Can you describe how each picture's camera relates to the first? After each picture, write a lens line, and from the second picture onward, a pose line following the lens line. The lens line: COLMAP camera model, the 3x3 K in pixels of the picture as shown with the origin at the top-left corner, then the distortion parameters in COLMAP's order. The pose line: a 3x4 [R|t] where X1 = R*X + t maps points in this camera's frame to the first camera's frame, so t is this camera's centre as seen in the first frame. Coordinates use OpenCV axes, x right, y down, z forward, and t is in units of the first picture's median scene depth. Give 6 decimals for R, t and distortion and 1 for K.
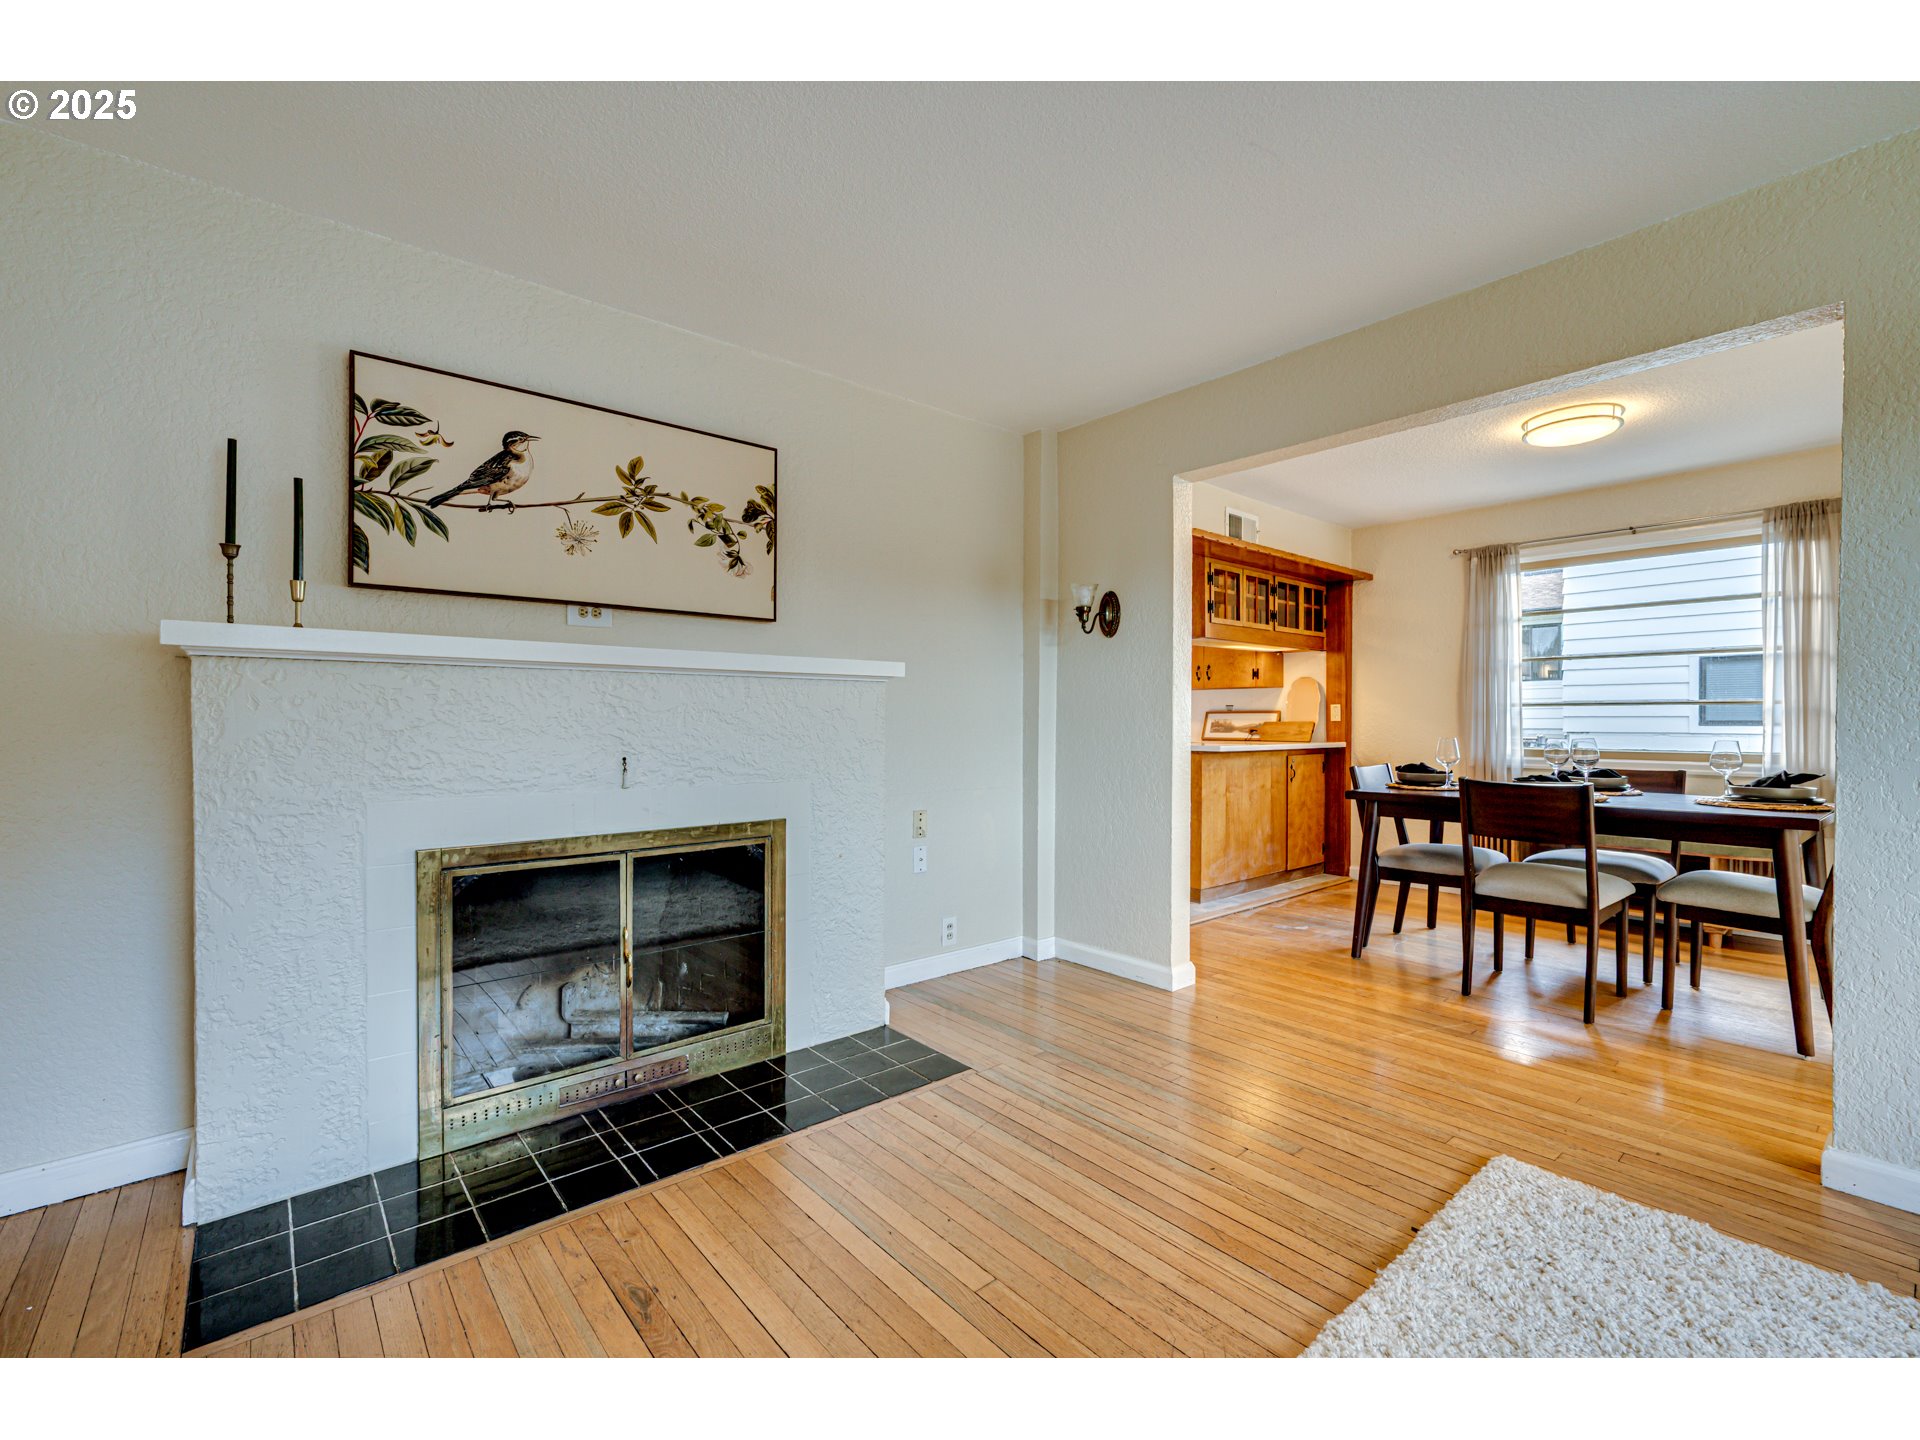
lens RADIAL K [[863.3, 0, 963.1], [0, 863.3, 718.2], [0, 0, 1]] dist [-0.000426, 0.000308]
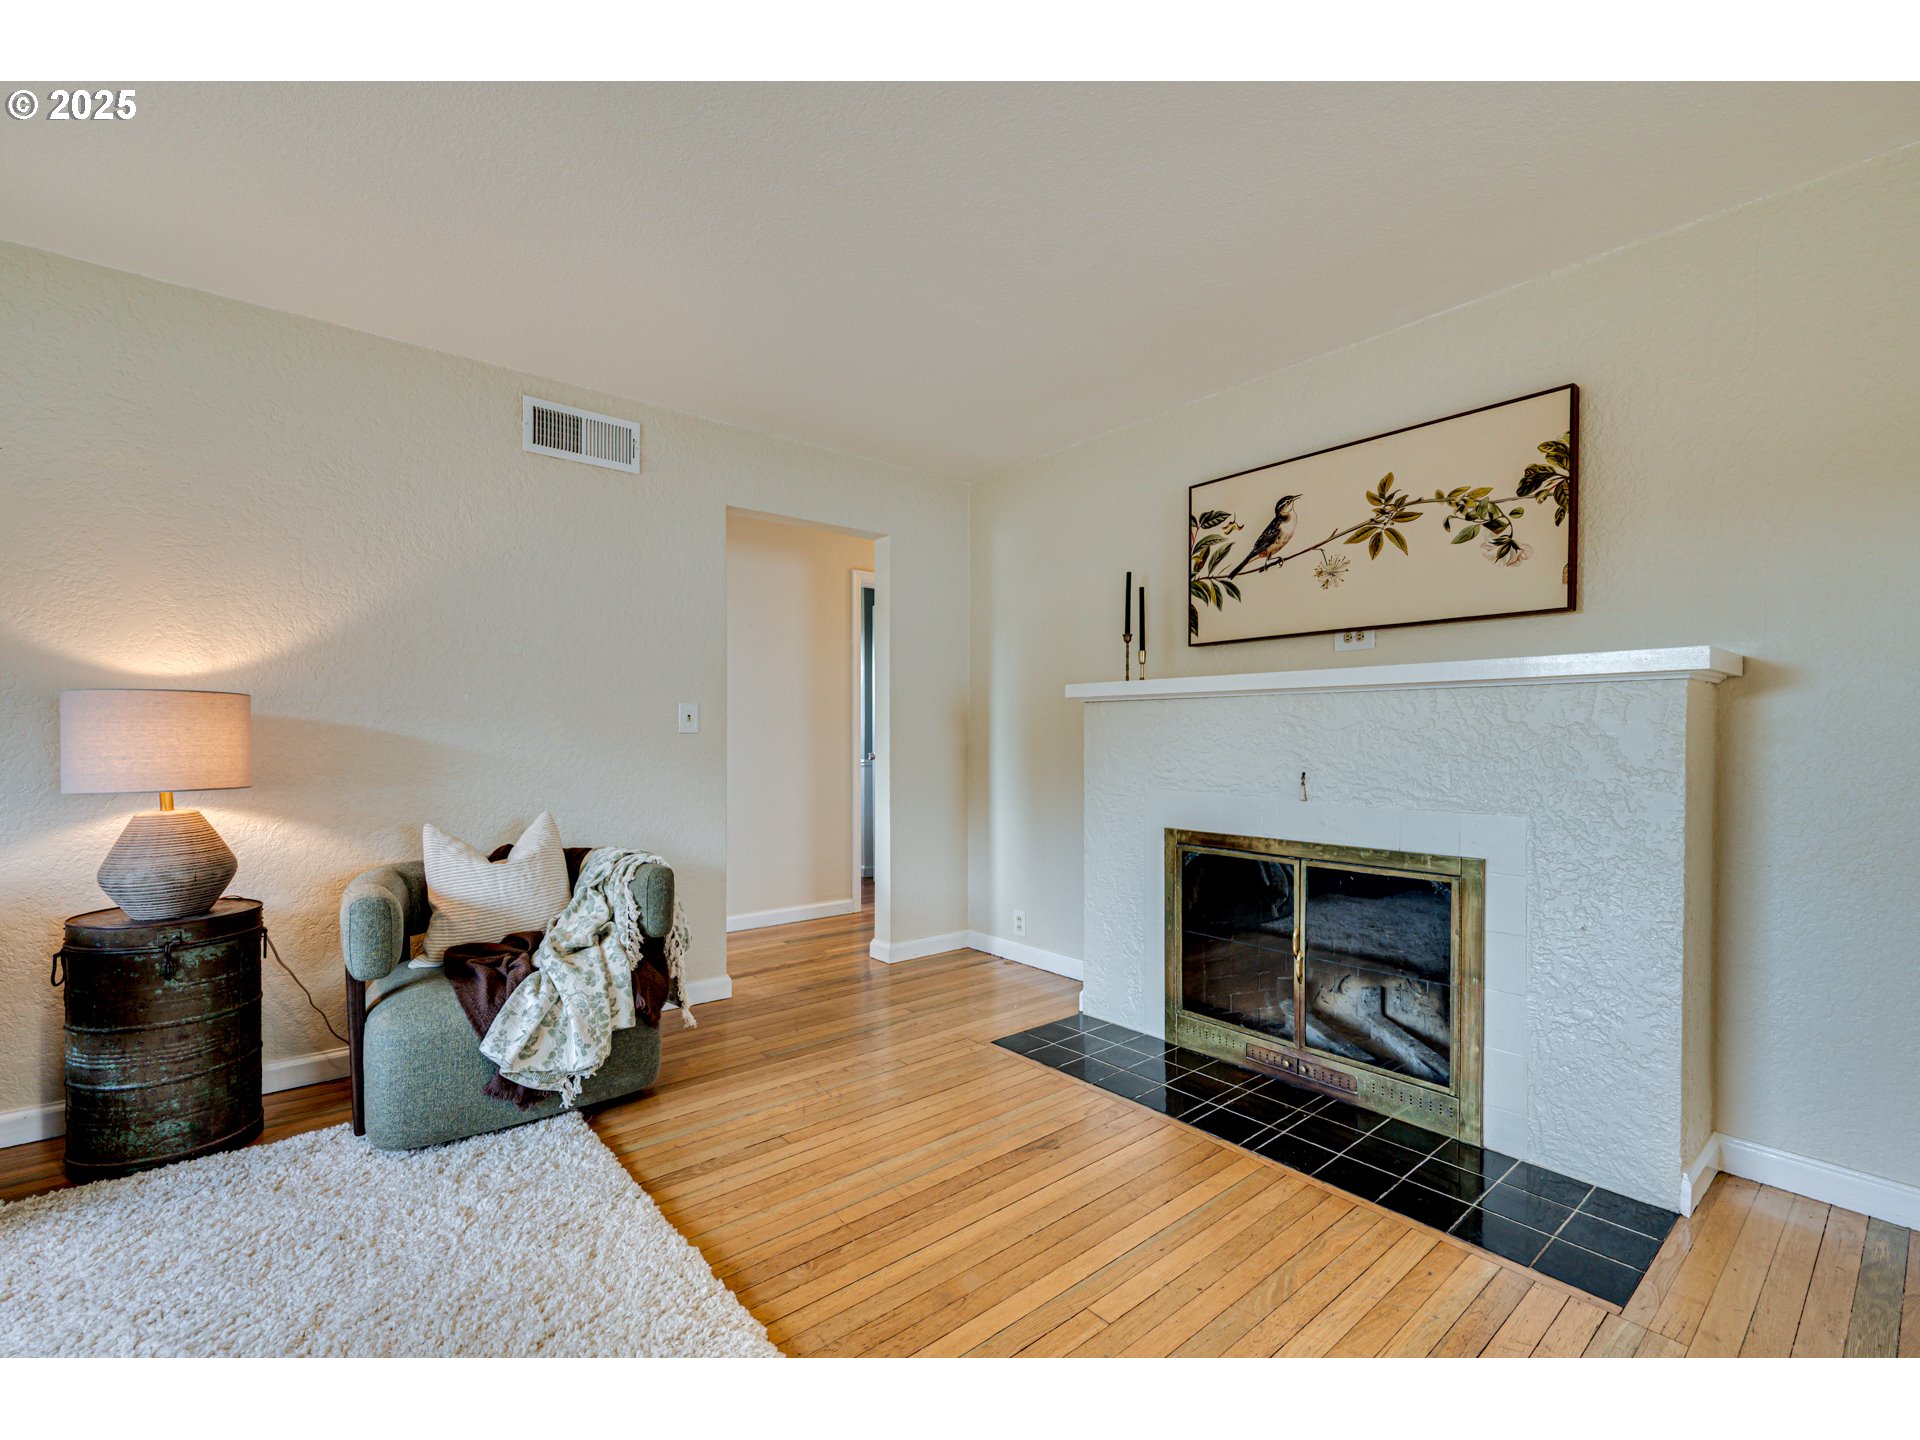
lens RADIAL K [[796.6, 0, 940.7], [0, 796.6, 747.5], [0, 0, 1]] dist [-0.000385, 0.000187]
pose [[-0.019119, 0.009750, -0.999770, 0.600851], [-0.004613, 0.999941, 0.009840, 0.006554], [0.999807, 0.004800, -0.019073, 0.546995]]
